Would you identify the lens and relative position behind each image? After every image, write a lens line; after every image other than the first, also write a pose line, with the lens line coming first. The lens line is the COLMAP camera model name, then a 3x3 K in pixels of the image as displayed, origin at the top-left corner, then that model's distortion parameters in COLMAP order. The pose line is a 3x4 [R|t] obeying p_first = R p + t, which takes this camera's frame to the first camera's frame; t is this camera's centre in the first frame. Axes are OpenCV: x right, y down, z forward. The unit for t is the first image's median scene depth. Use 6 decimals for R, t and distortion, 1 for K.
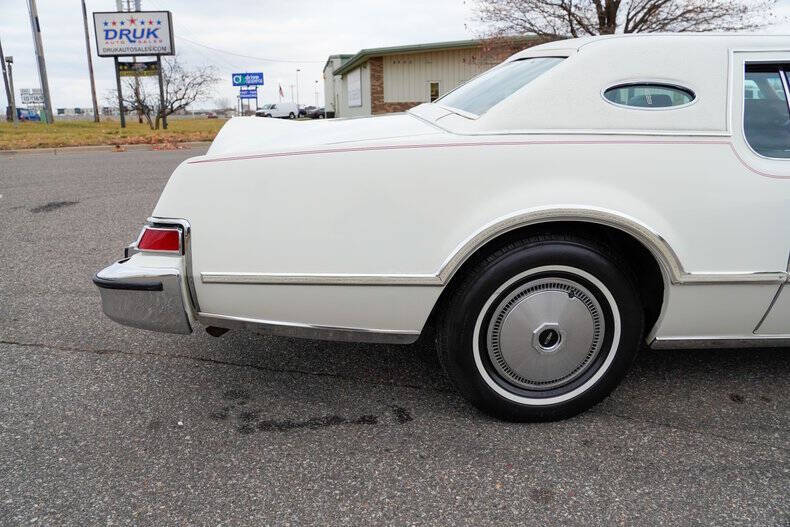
lens RADIAL K [[570.1, 0, 420.8], [0, 570.1, 262.2], [0, 0, 1]] dist [-0.124137, 0.062233]
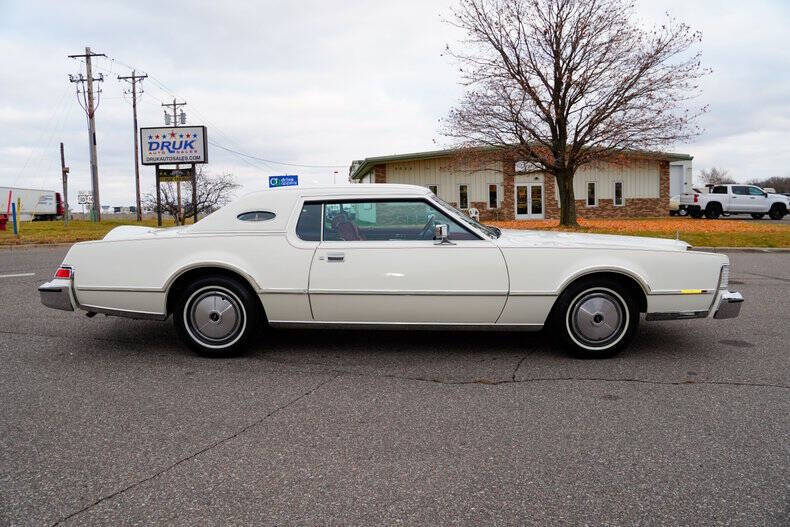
lens RADIAL K [[570.1, 0, 420.8], [0, 570.1, 262.2], [0, 0, 1]] dist [-0.124137, 0.062233]
pose [[0.997668, -0.004464, -0.068113, 0.074983], [-0.007025, 0.985847, -0.167501, 0.017613], [0.067897, 0.167588, 0.983516, -0.077644]]
